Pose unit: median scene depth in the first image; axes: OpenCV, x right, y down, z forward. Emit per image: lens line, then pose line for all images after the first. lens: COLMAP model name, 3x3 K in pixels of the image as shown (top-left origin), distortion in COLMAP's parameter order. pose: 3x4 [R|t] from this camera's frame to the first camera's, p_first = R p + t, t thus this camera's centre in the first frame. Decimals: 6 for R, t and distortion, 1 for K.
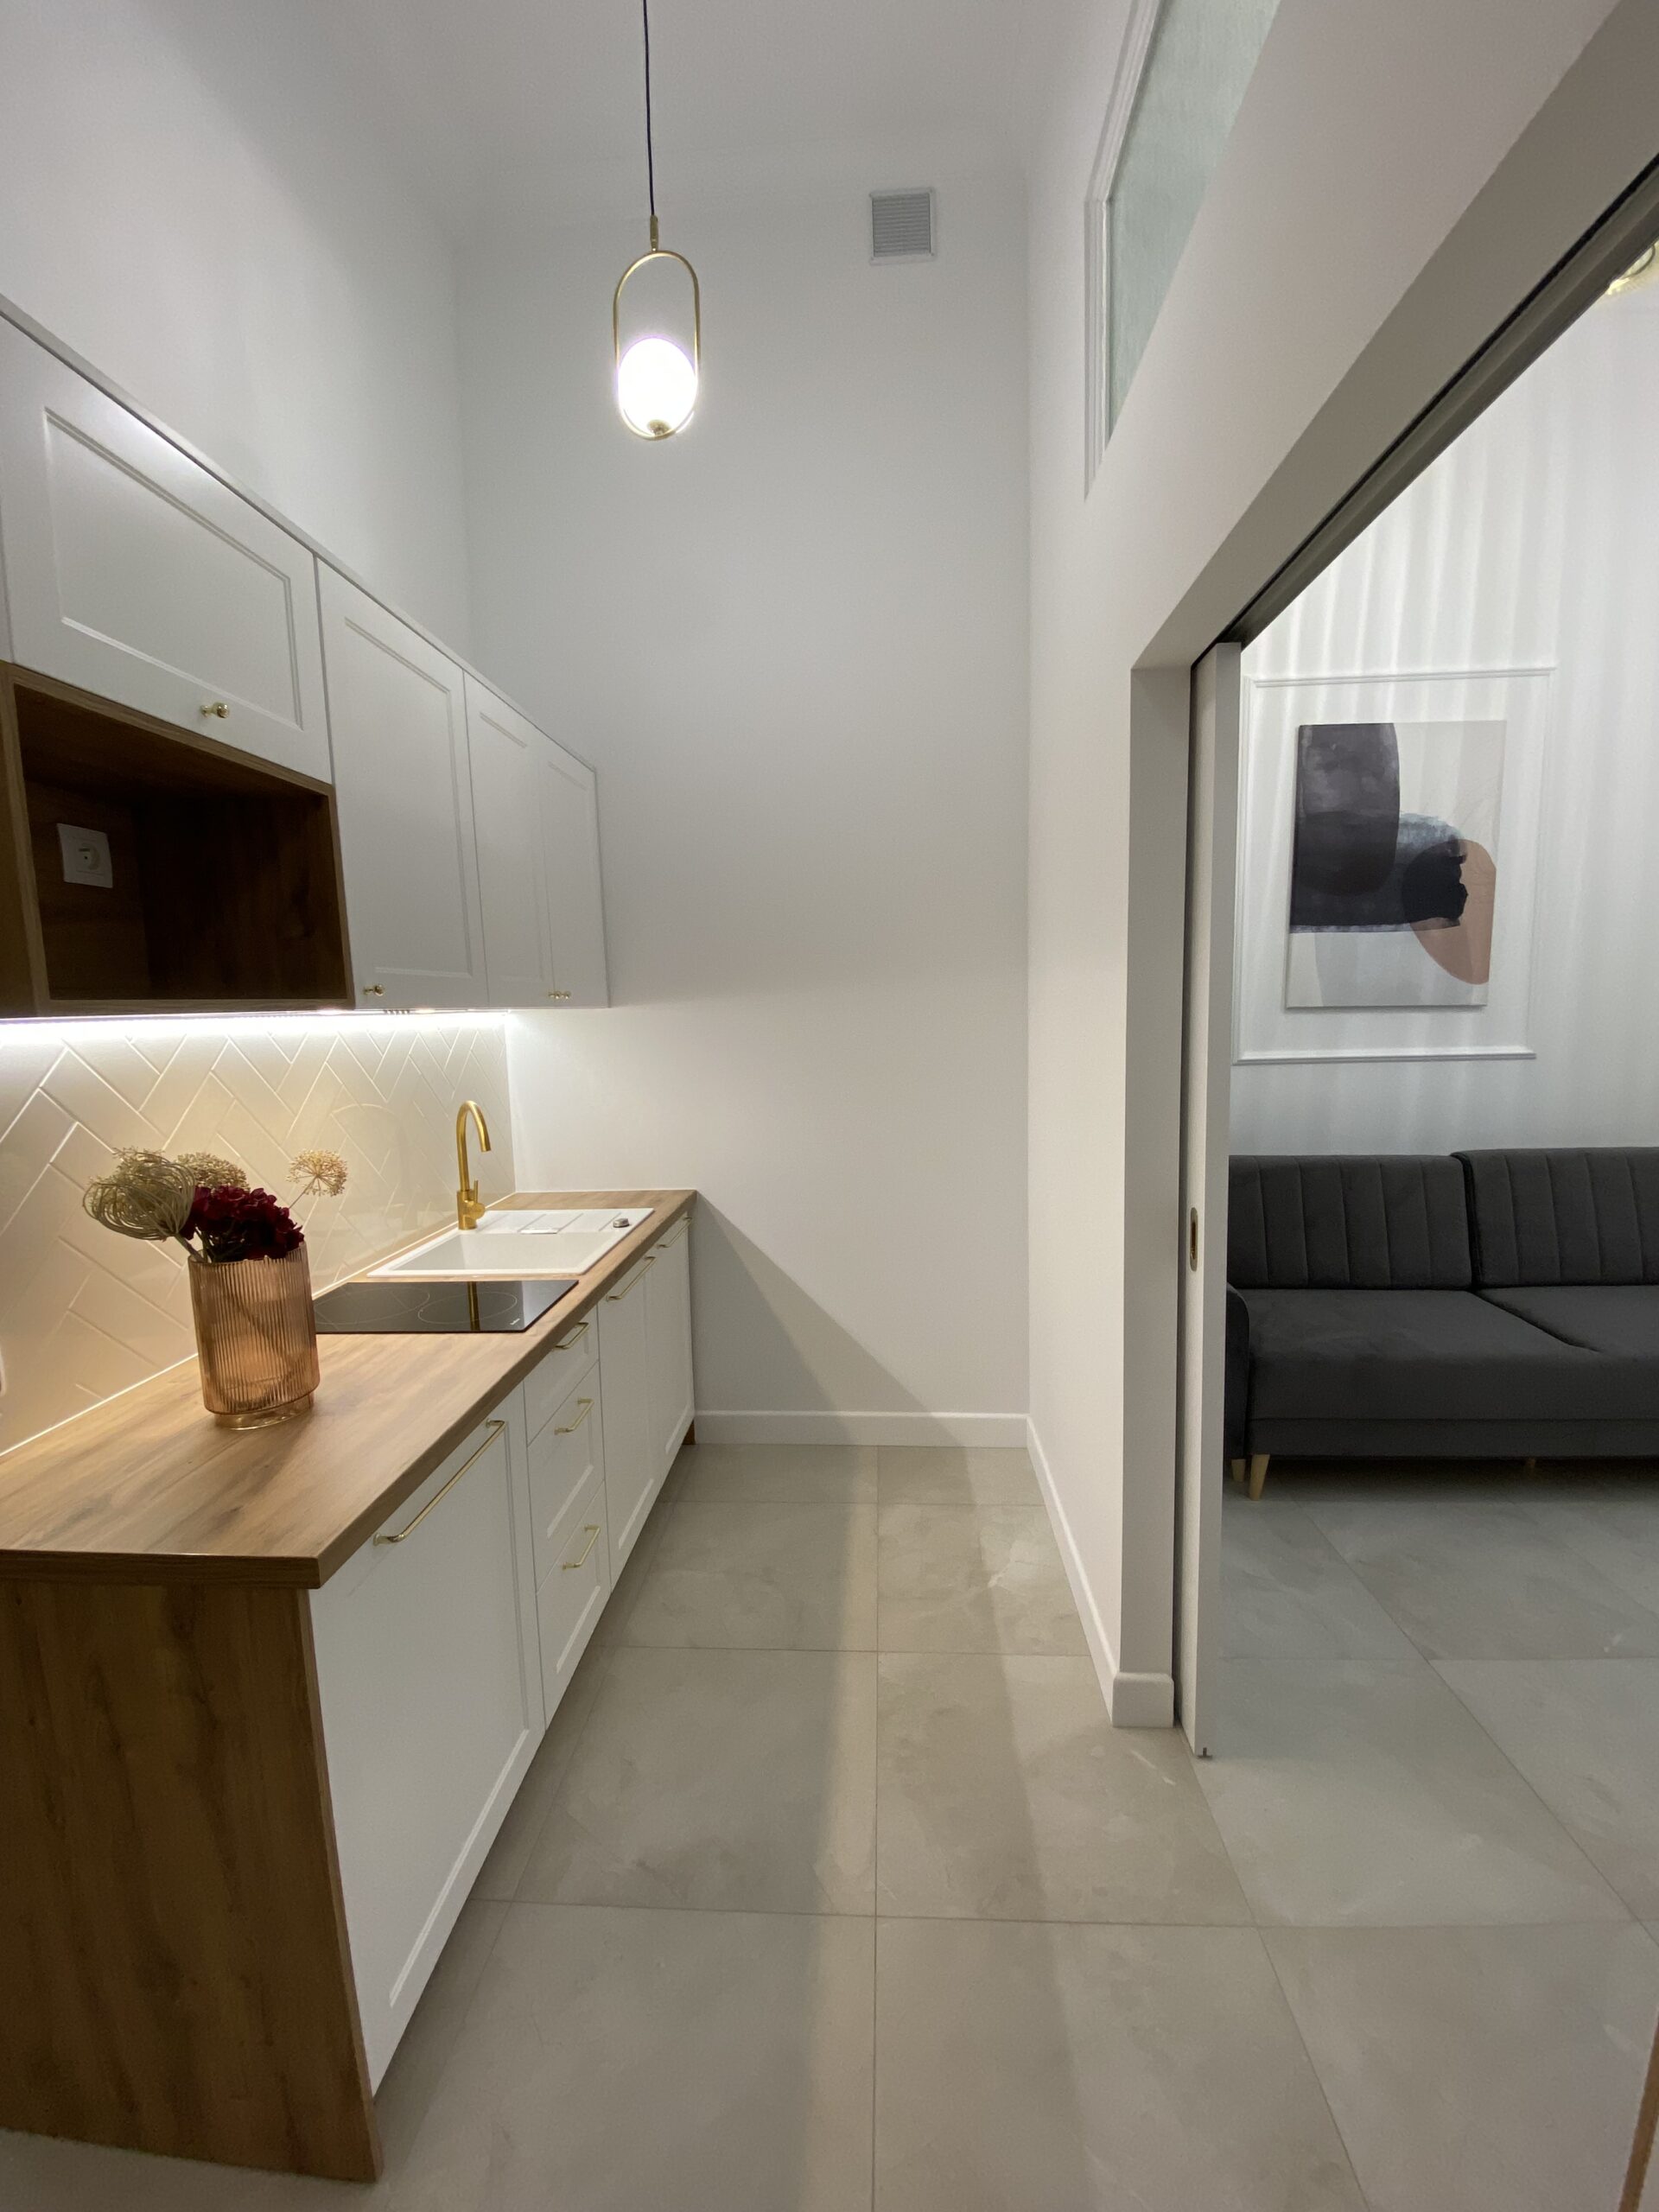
lens RADIAL K [[905.8, 0, 823.0], [0, 905.8, 1104.6], [0, 0, 1]] dist [-0.006601, -0.002532]
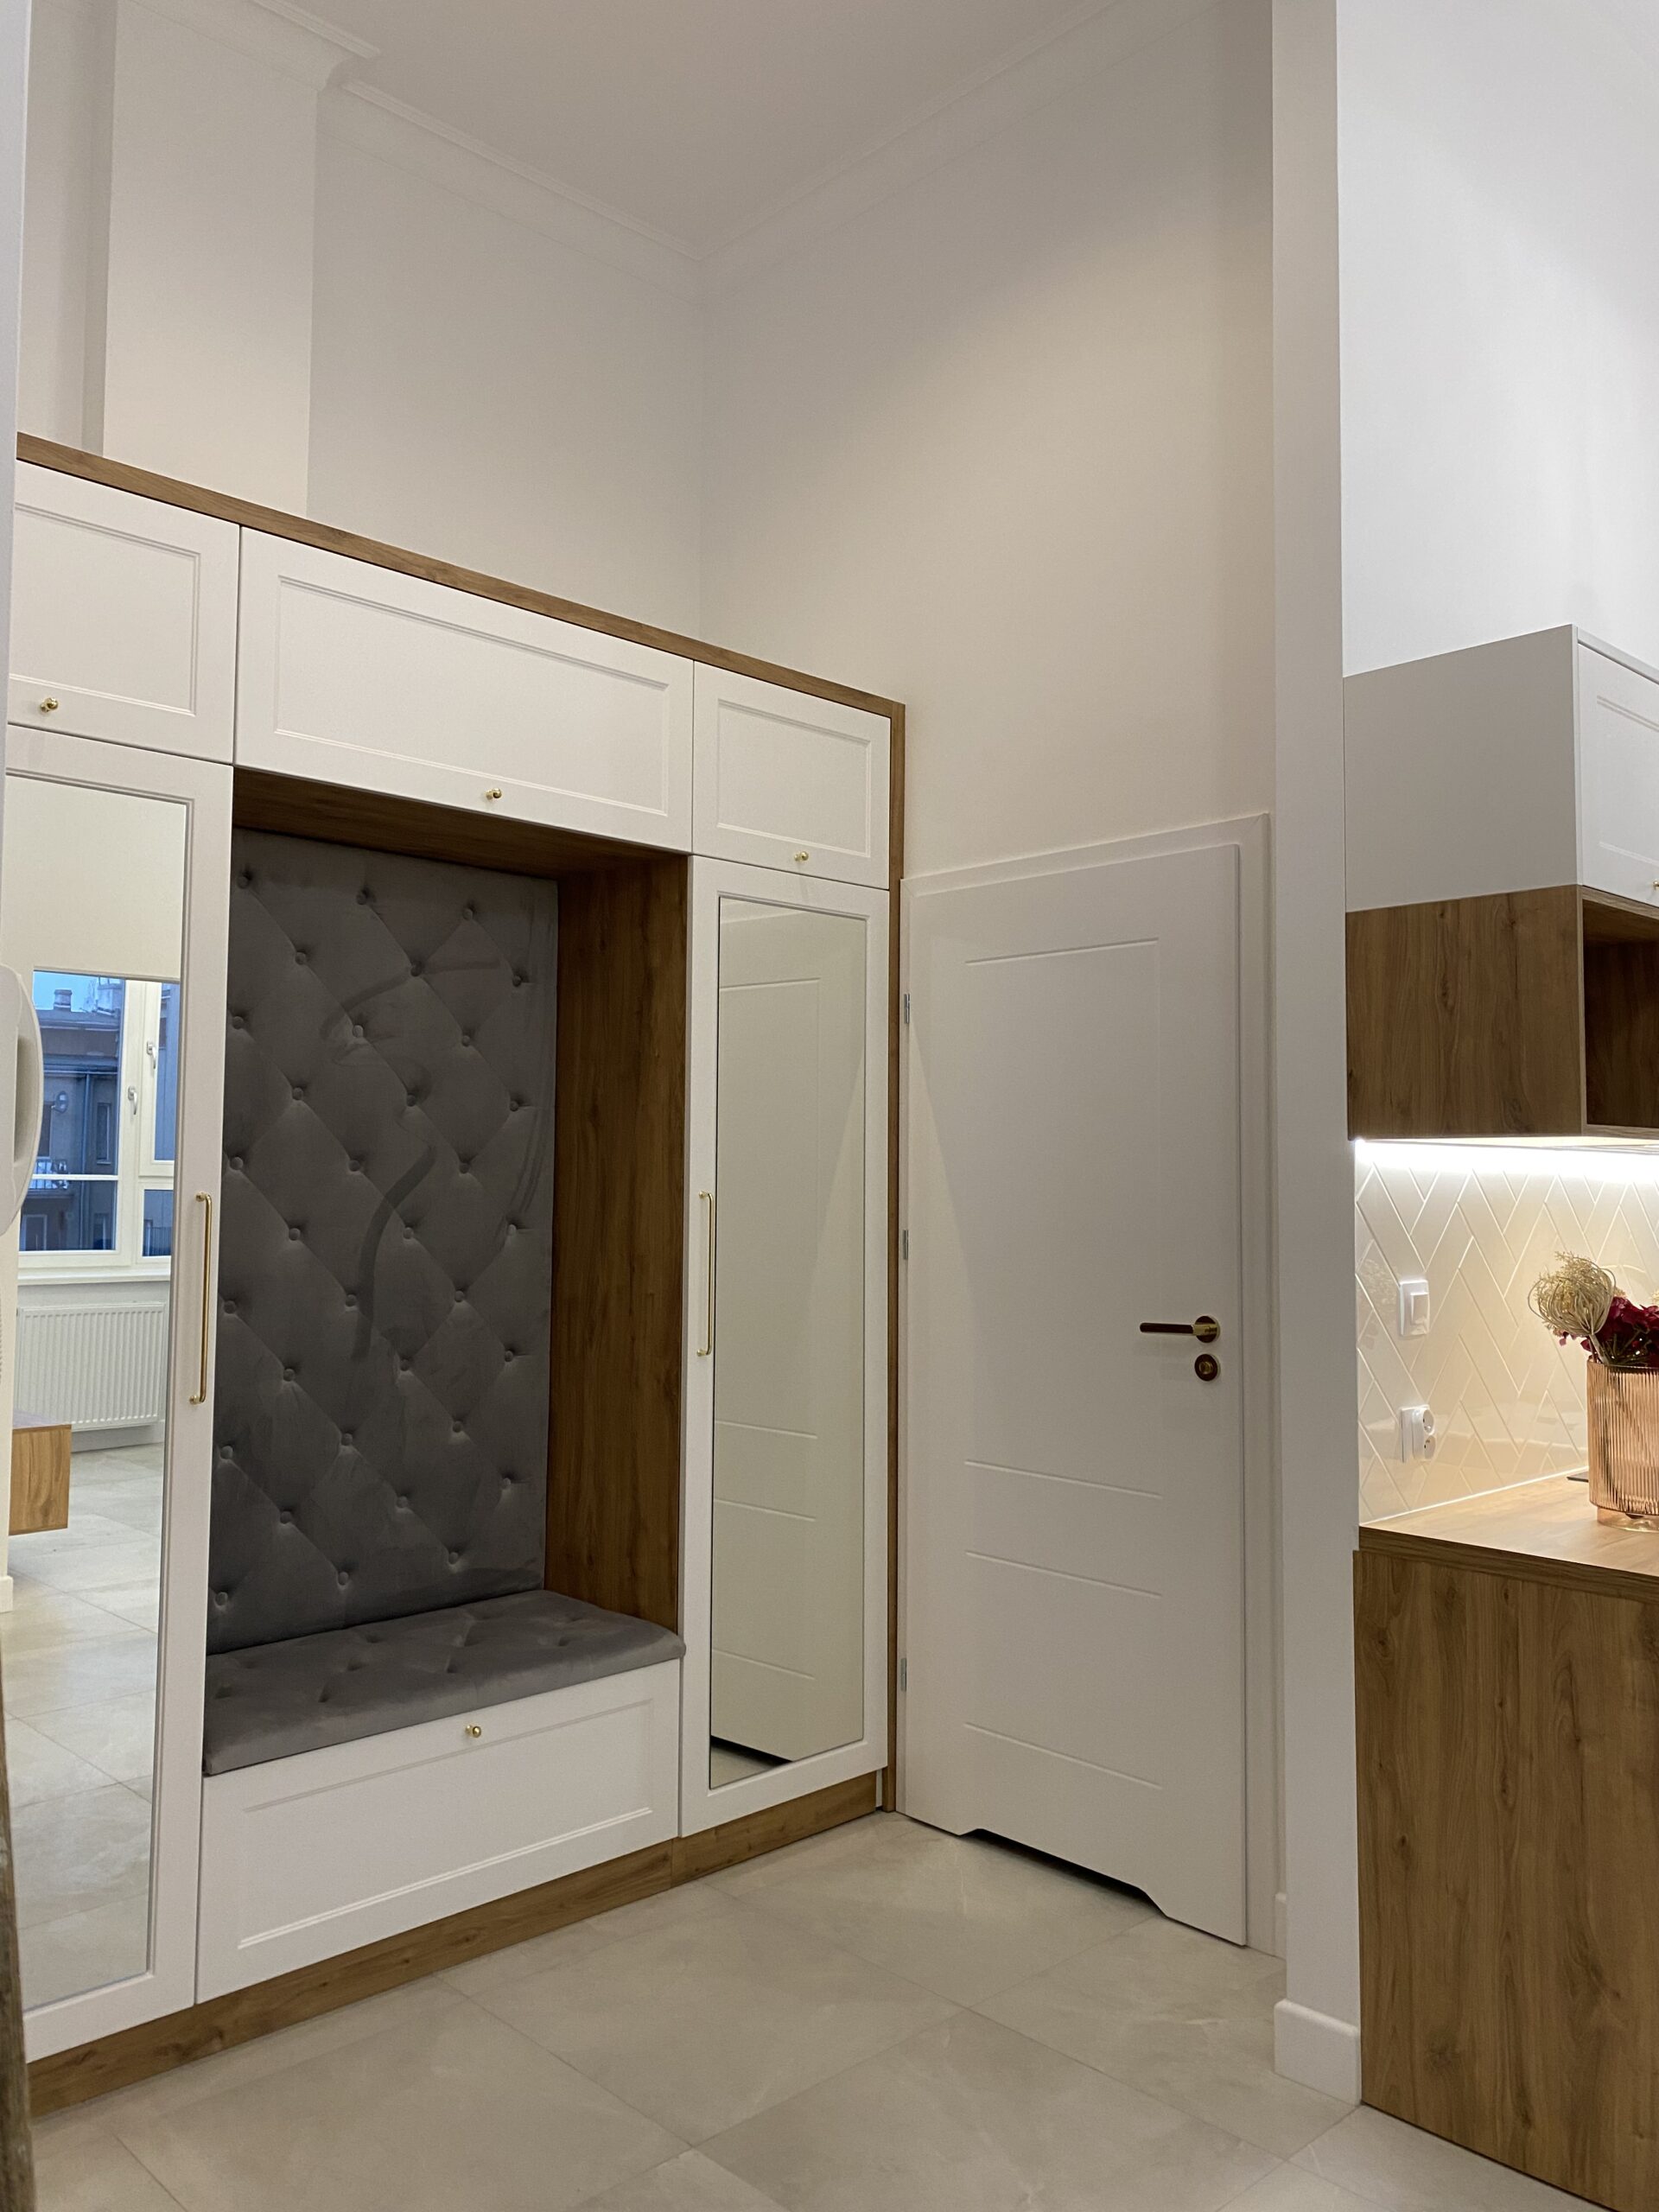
lens RADIAL K [[1666.1, 0, 841.2], [0, 1666.1, 1089.2], [0, 0, 1]] dist [0.024089, -0.006078]
pose [[0.740385, 0.001217, -0.672182, -0.003292], [-0.106115, 0.987670, -0.115094, 0.150478], [0.663754, 0.156543, 0.731385, -1.000476]]
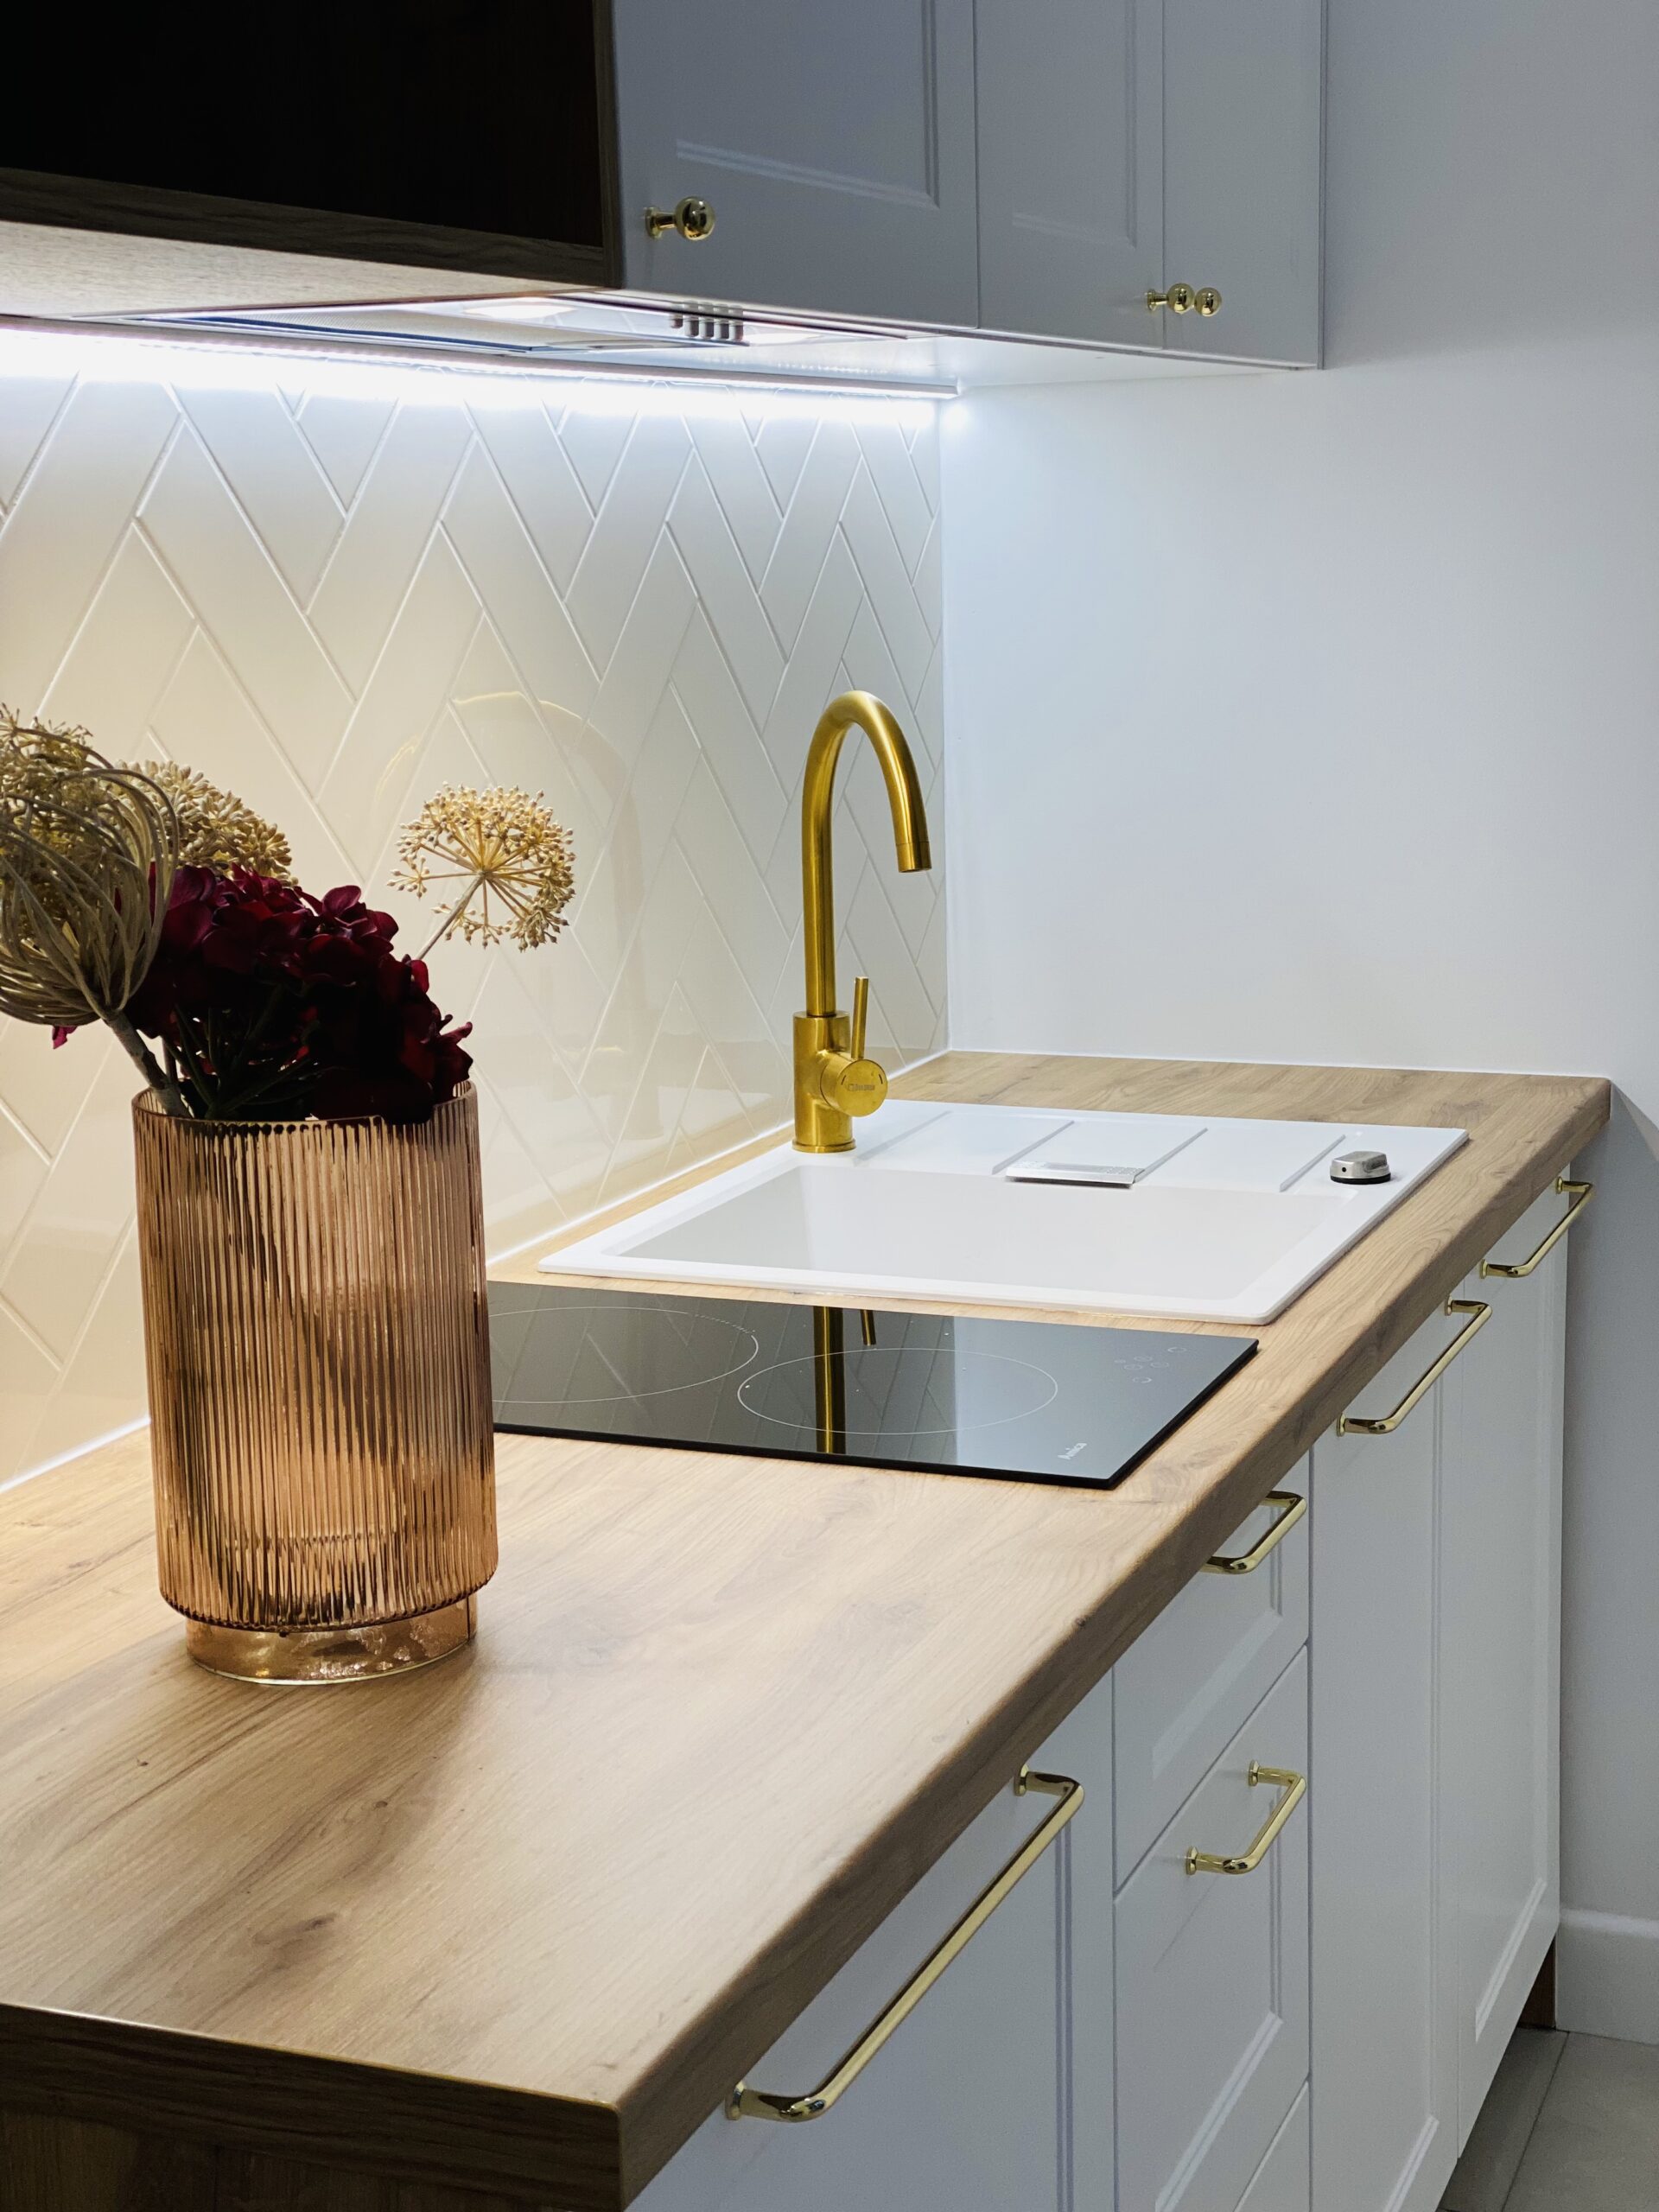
lens RADIAL K [[3354.1, 0, 826.7], [0, 3354.1, 1108.6], [0, 0, 1]] dist [0.148370, 0.000000]
pose [[0.948680, 0.065747, -0.309327, -0.117449], [-0.039938, 0.995227, 0.089045, 0.053976], [0.313705, -0.072121, 0.946778, 0.005283]]
